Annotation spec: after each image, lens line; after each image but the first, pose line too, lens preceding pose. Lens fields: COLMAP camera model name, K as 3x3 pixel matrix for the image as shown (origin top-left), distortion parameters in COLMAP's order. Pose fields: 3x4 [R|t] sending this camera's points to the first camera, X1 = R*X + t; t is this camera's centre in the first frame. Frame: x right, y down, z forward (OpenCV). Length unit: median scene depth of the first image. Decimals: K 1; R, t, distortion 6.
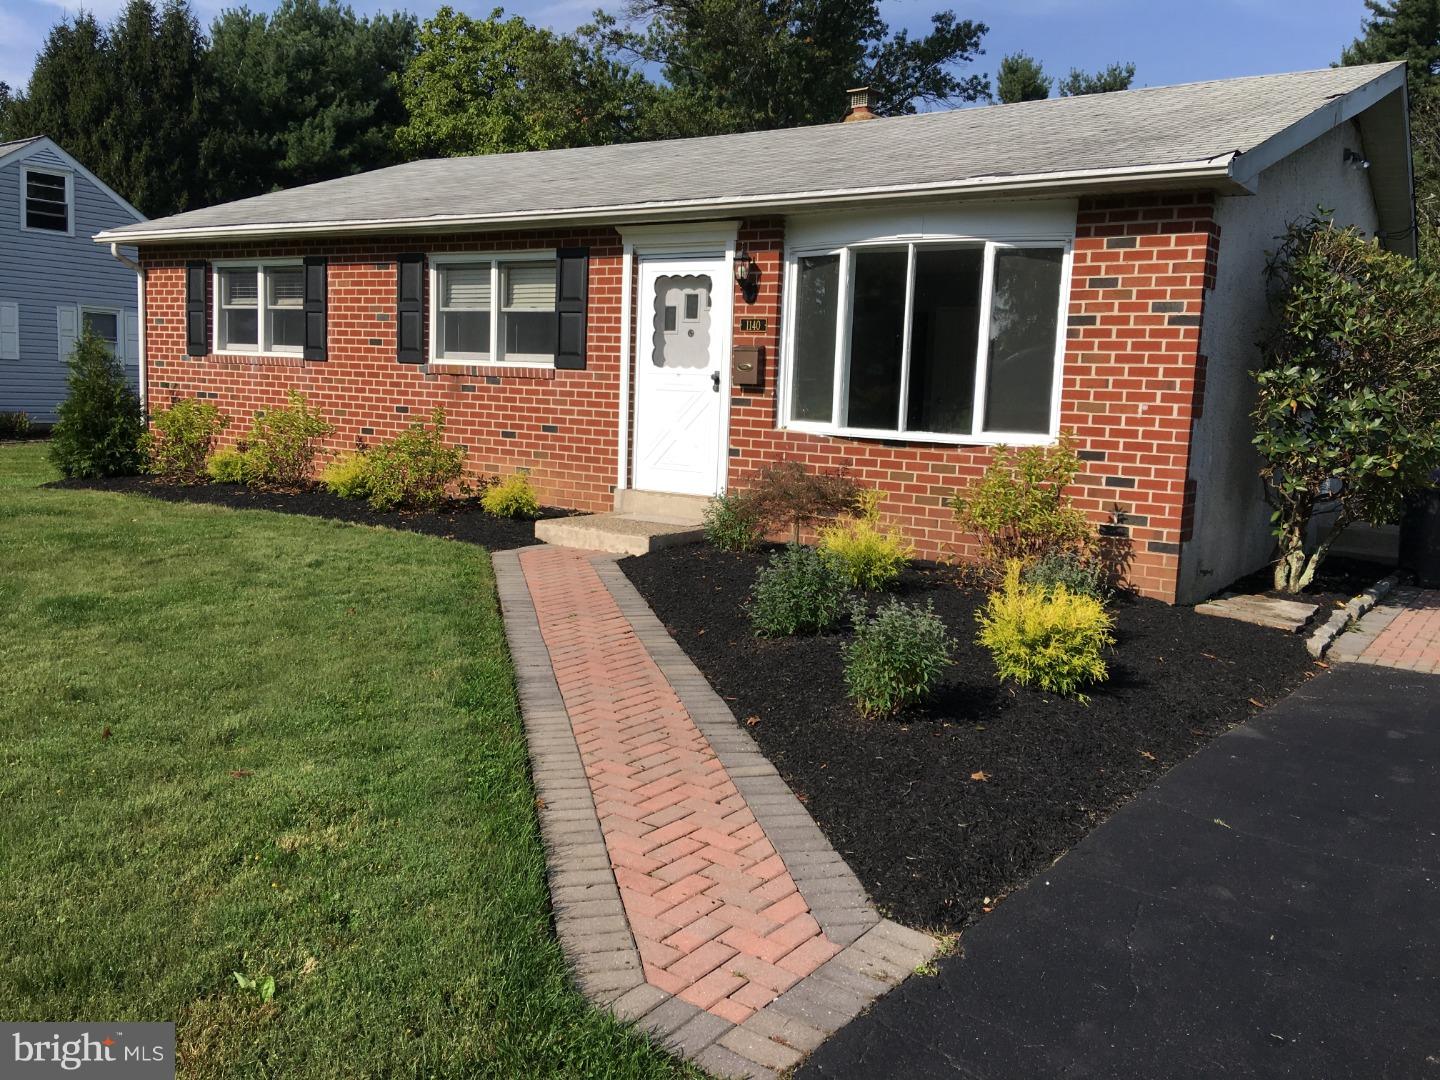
lens RADIAL K [[1211.1, 0, 711.4], [0, 1211.1, 530.9], [0, 0, 1]] dist [0.131724, -0.192673]
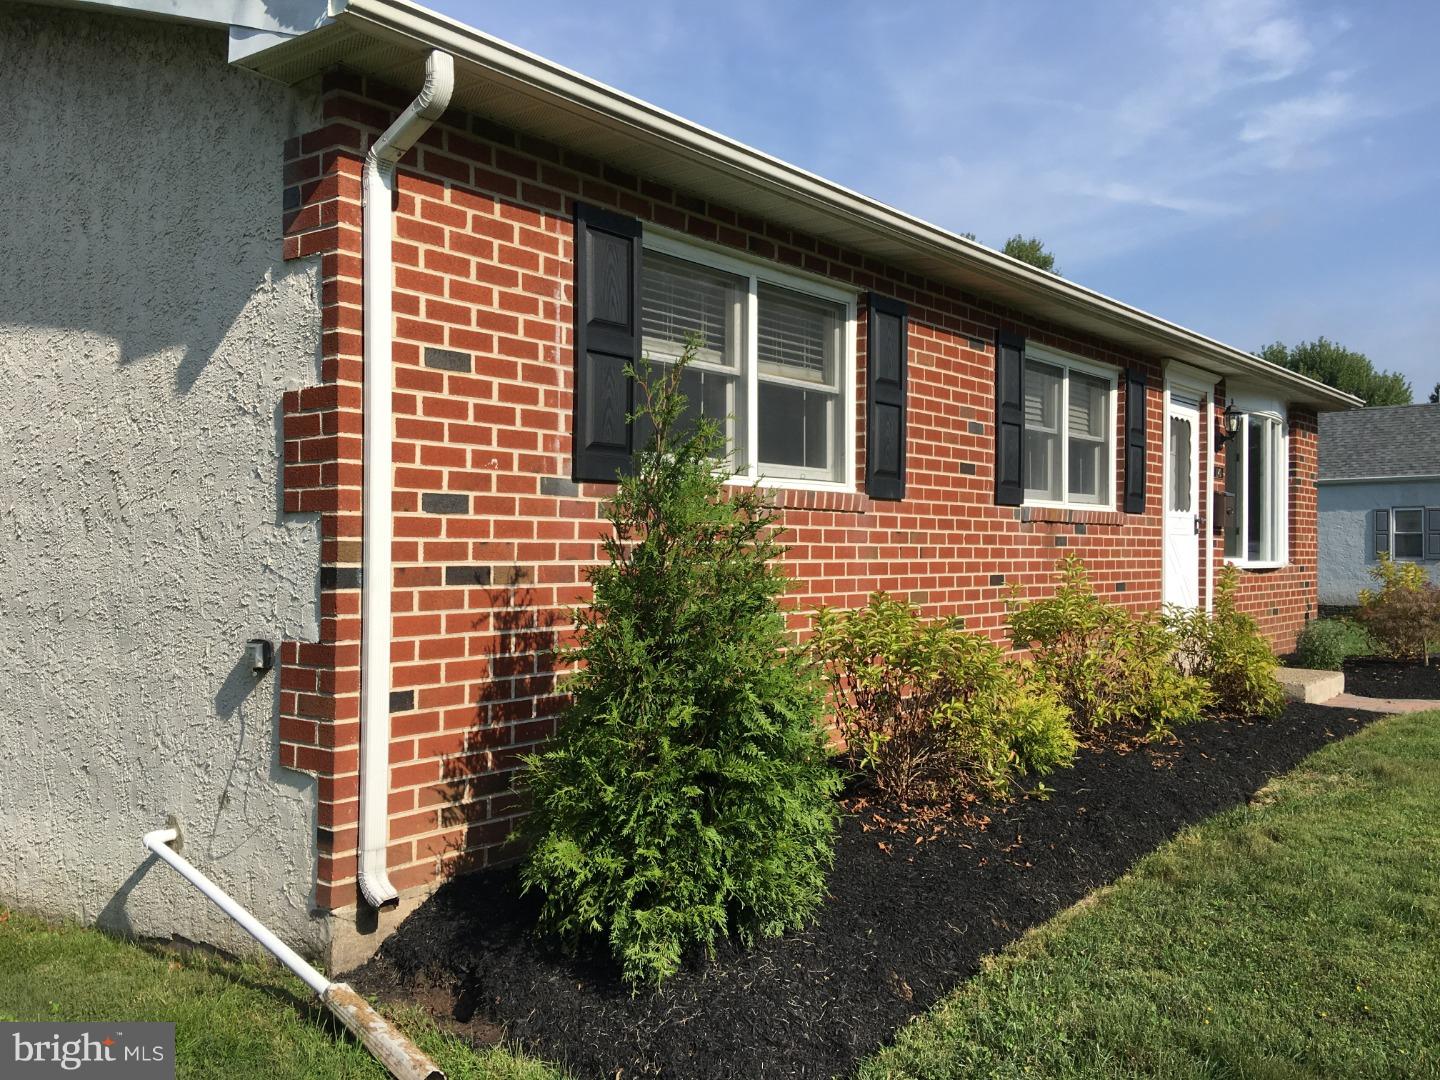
lens RADIAL K [[1211.1, 0, 711.4], [0, 1211.1, 530.9], [0, 0, 1]] dist [0.131724, -0.192673]
pose [[0.068632, -0.033039, 0.997095, -0.925558], [0.109225, 0.993692, 0.025408, -0.164411], [-0.991645, 0.107164, 0.071808, 1.163468]]
